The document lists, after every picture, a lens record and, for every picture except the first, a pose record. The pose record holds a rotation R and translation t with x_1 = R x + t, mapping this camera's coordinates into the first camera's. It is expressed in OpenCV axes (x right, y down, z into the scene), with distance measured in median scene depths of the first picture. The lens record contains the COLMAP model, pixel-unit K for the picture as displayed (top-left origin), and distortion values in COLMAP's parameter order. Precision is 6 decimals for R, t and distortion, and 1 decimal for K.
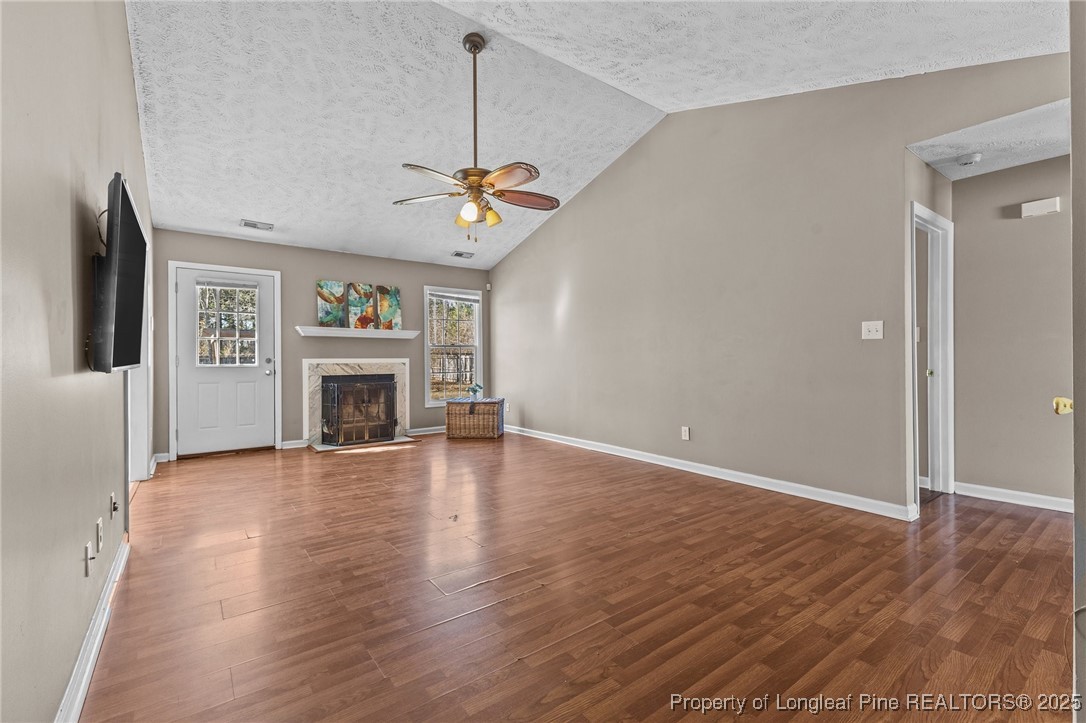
lens RADIAL K [[472.6, 0, 542.0], [0, 472.6, 359.3], [0, 0, 1]] dist [-0.001559, -0.000073]
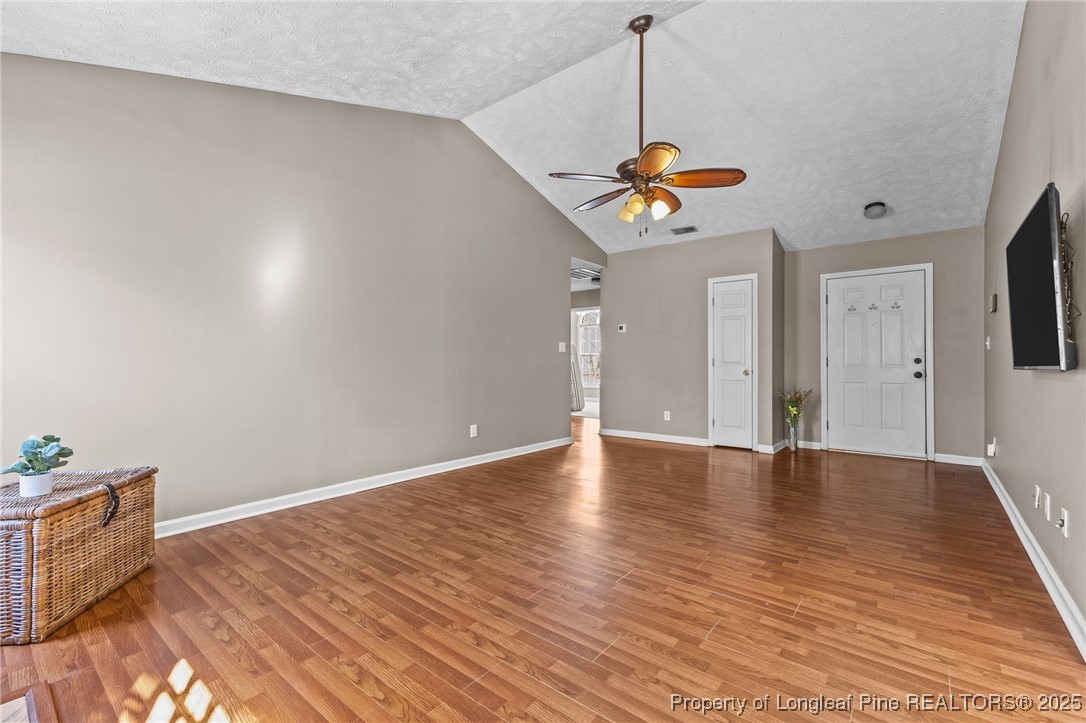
lens RADIAL K [[472.6, 0, 543.9], [0, 472.6, 360.0], [0, 0, 1]] dist [-0.001559, -0.000073]
pose [[-0.250345, 0.010119, 0.968104, -0.930883], [-0.000465, 0.999944, -0.010572, 0.006833], [-0.968157, -0.003097, -0.250326, 1.325847]]
